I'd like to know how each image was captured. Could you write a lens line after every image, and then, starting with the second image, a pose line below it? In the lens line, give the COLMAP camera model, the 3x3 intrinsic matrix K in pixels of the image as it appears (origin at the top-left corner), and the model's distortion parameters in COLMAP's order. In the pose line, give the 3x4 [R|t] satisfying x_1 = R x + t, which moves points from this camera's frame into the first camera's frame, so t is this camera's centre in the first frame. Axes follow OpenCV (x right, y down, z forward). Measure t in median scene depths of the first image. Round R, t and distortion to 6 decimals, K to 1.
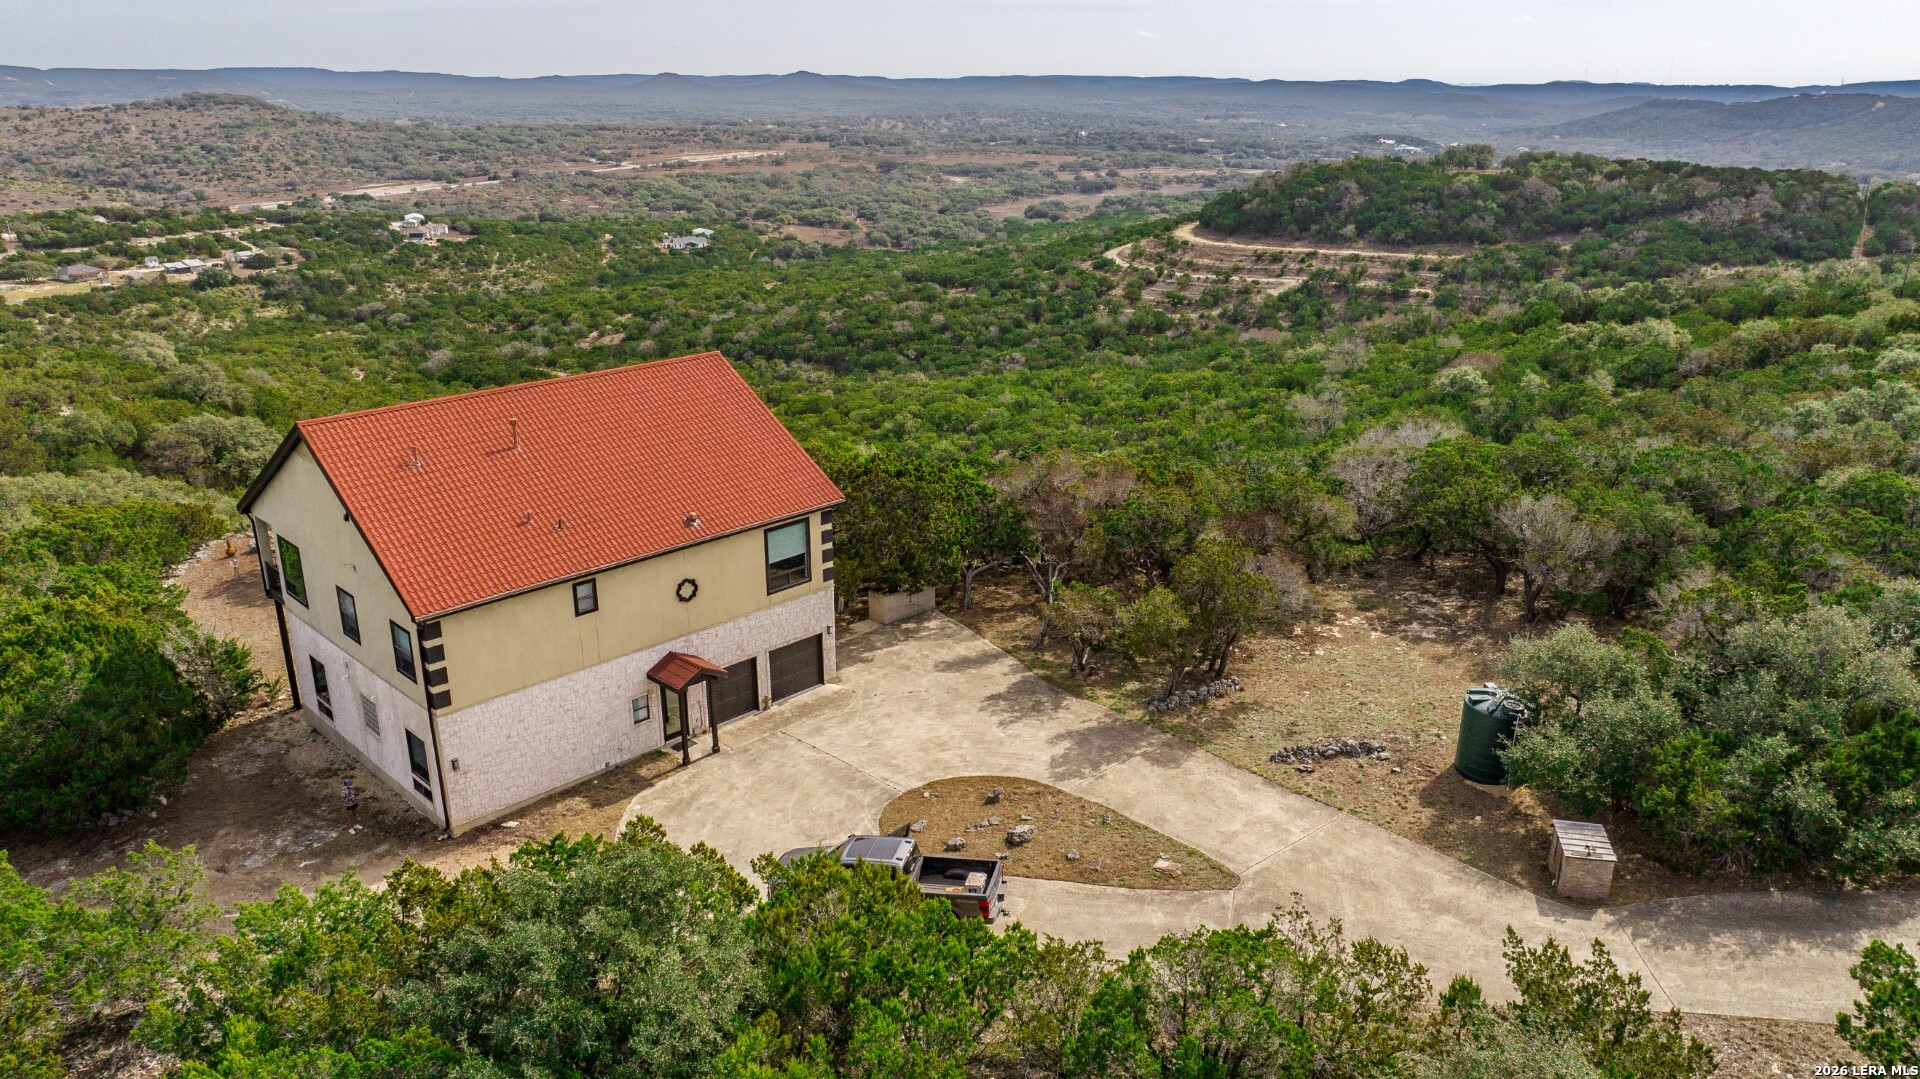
lens RADIAL K [[1348.8, 0, 975.2], [0, 1348.8, 539.5], [0, 0, 1]] dist [-0.035476, 0.027529]
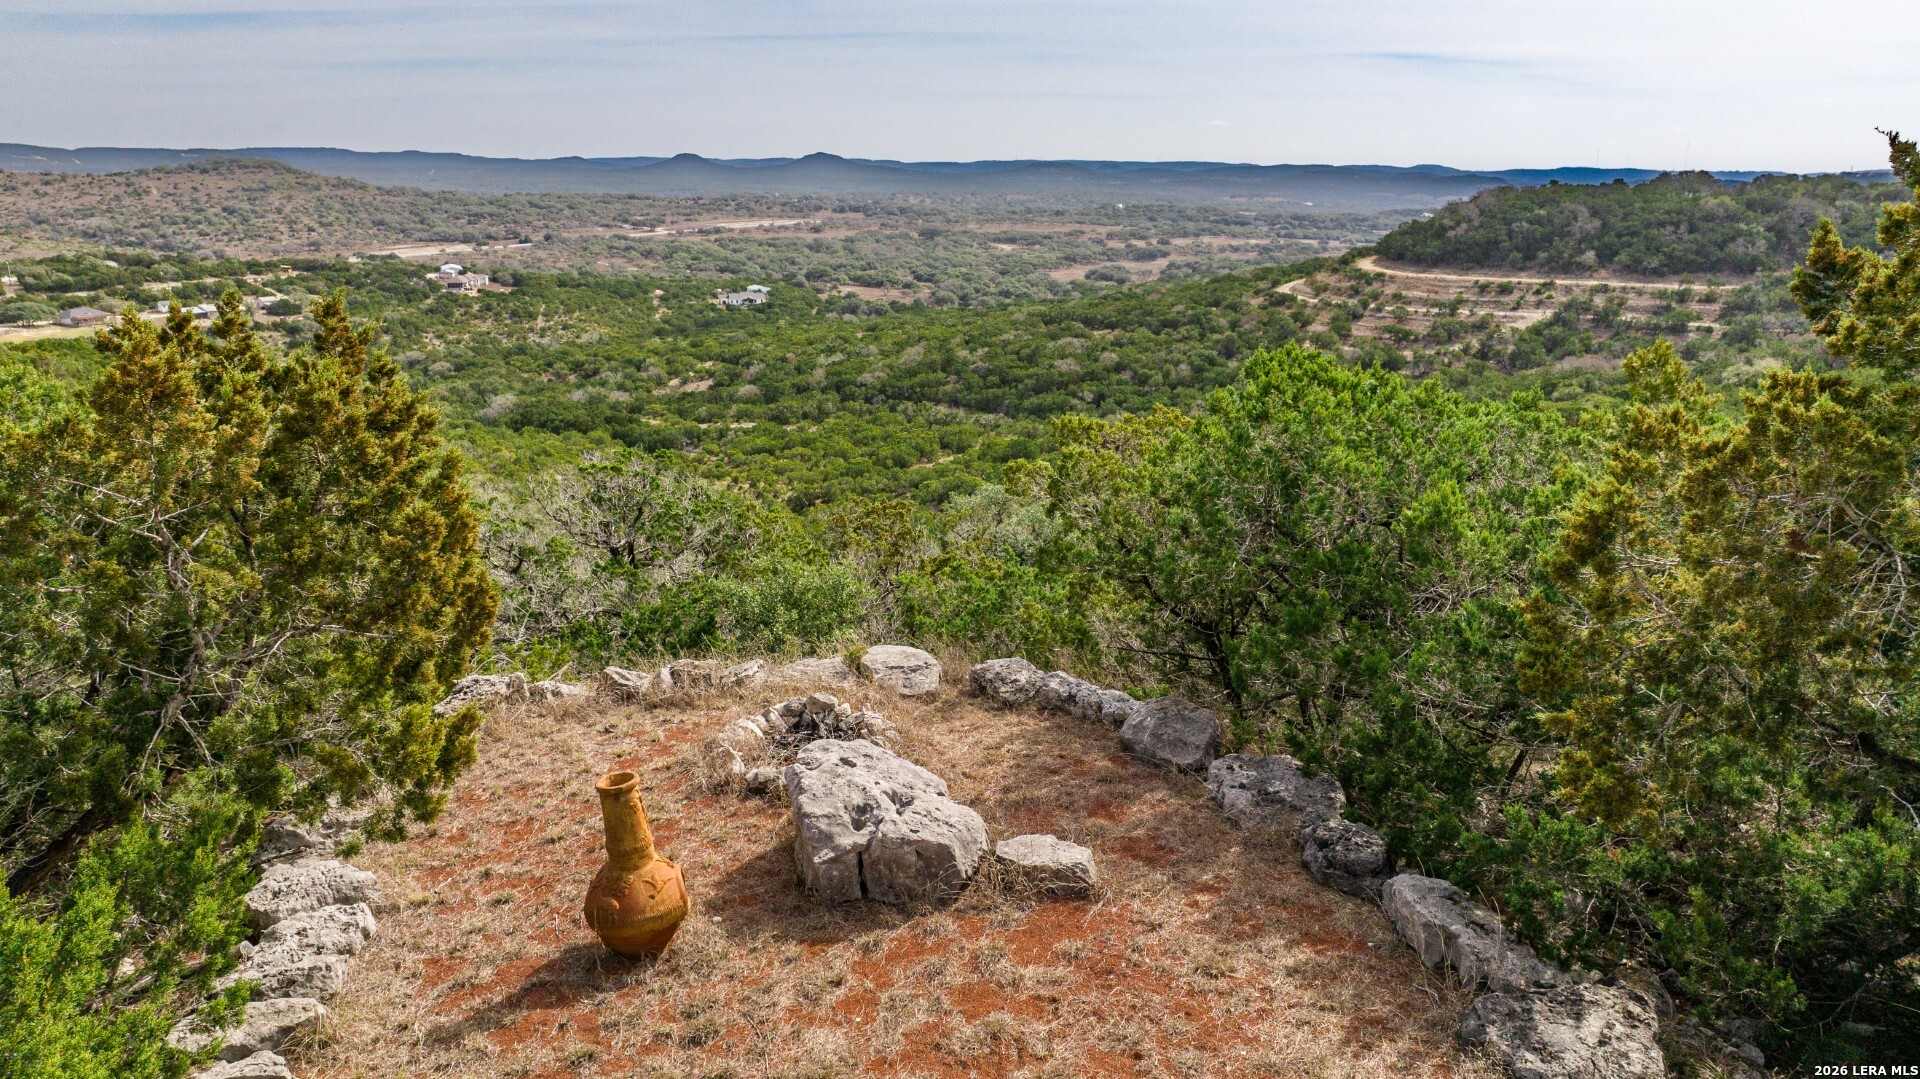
lens RADIAL K [[1348.8, 0, 965.2], [0, 1348.8, 537.4], [0, 0, 1]] dist [-0.035476, 0.027529]
pose [[0.999943, 0.005174, -0.009299, -0.103228], [-0.005741, 0.998057, -0.062047, -0.001618], [0.008960, 0.062097, 0.998030, 0.174888]]
